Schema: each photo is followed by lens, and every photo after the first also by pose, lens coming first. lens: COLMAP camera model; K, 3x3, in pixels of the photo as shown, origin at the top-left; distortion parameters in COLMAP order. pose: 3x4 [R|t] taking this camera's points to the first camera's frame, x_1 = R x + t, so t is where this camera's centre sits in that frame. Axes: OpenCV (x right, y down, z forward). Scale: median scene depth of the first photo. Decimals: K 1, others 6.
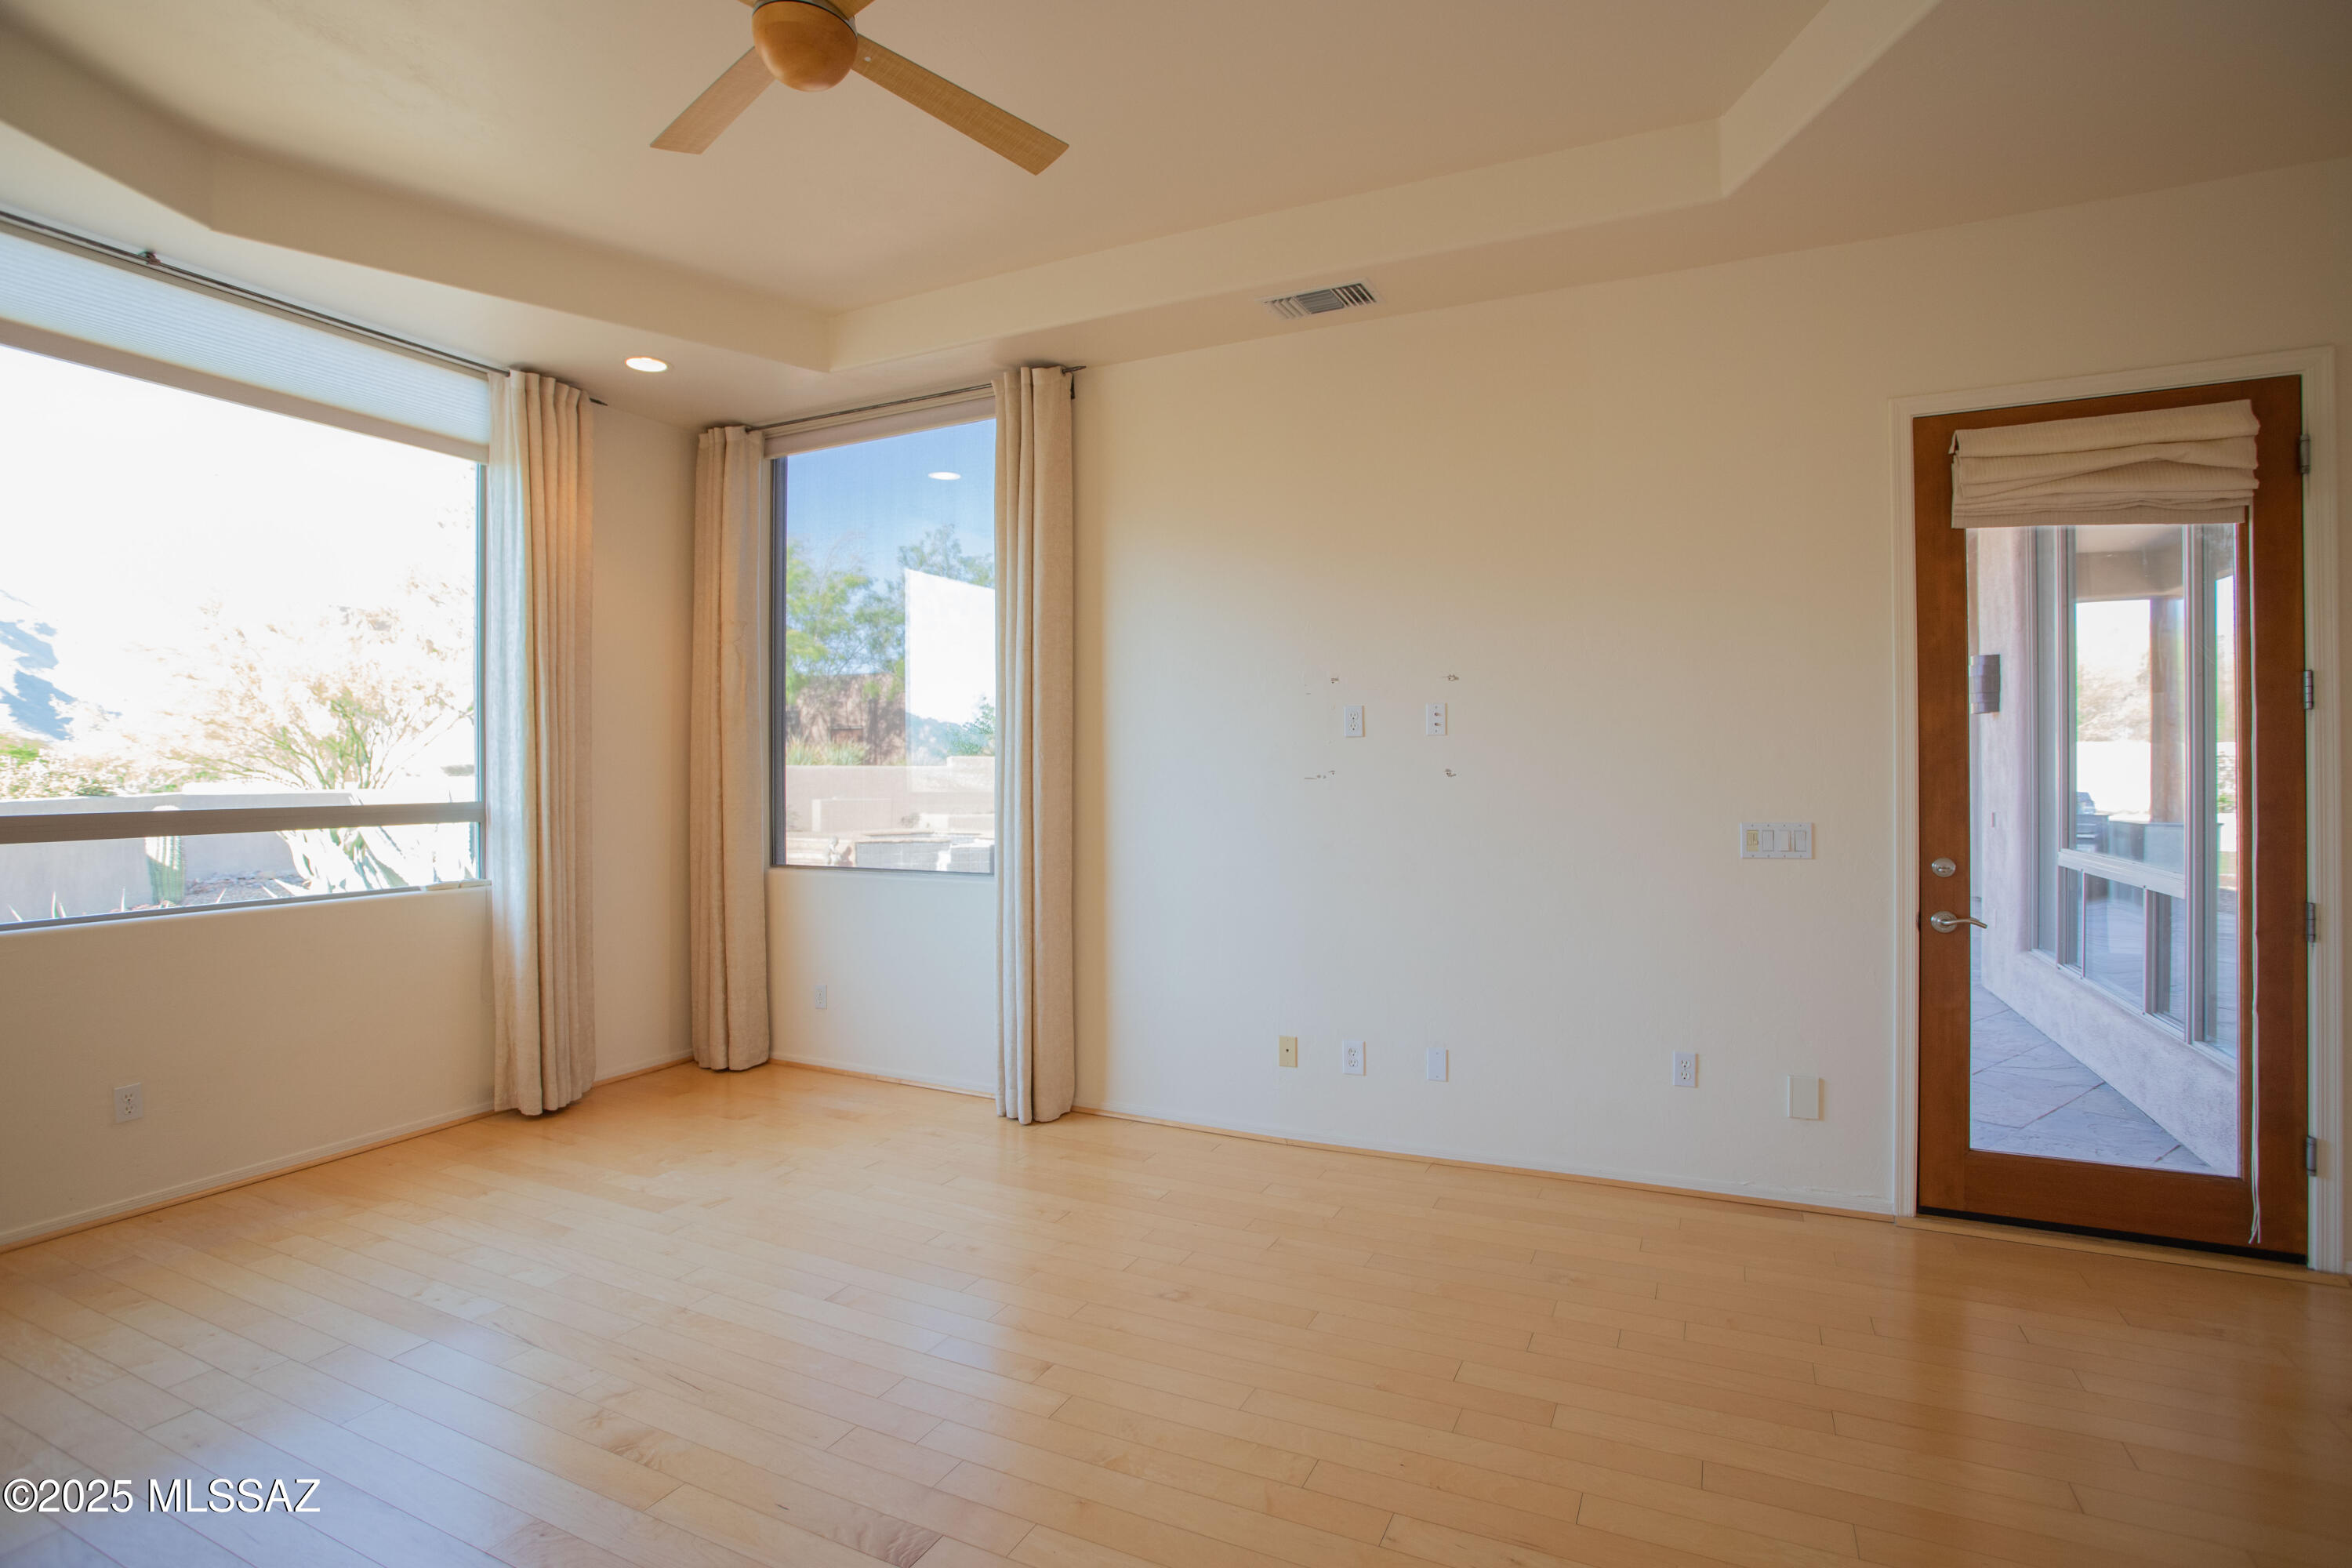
lens RADIAL K [[1147.3, 0, 1186.3], [0, 1147.3, 771.0], [0, 0, 1]] dist [-0.070723, 0.029197]
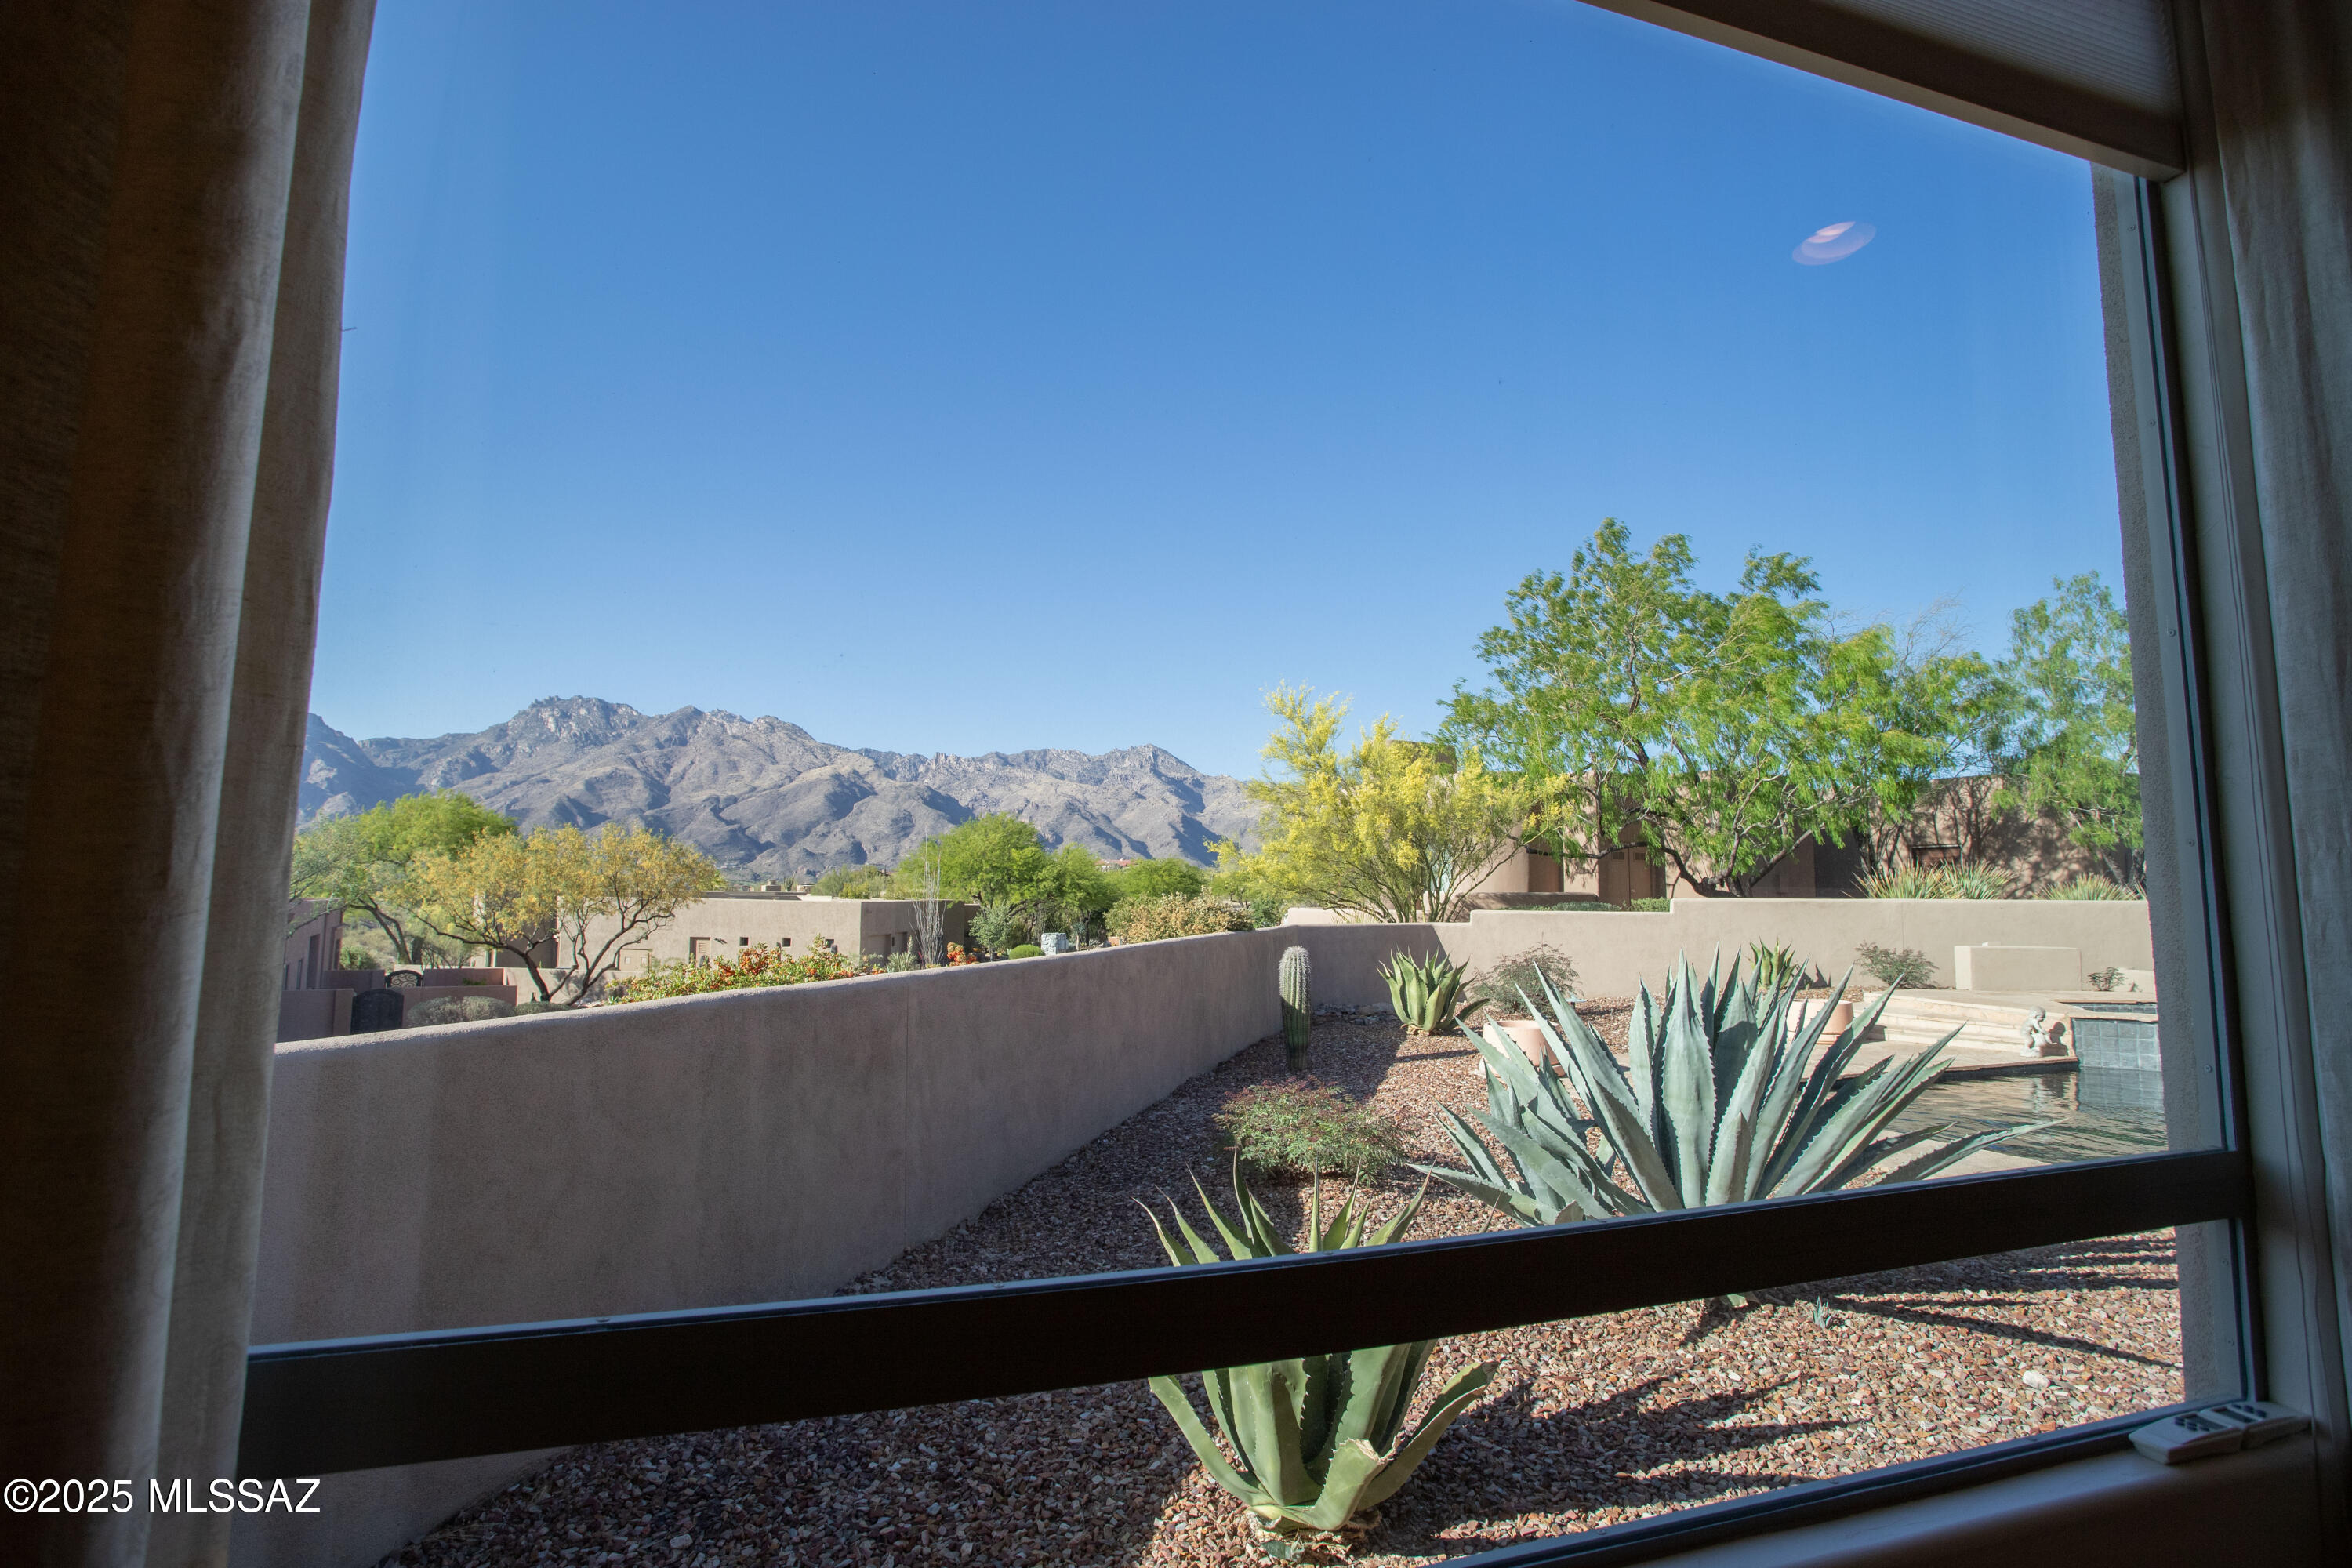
lens RADIAL K [[1147.3, 0, 1186.3], [0, 1147.3, 771.0], [0, 0, 1]] dist [-0.070723, 0.029197]
pose [[0.687380, -0.067003, -0.723201, -0.126492], [-0.008965, 0.994877, -0.100694, -0.009609], [0.726243, 0.075698, 0.683258, 0.115384]]
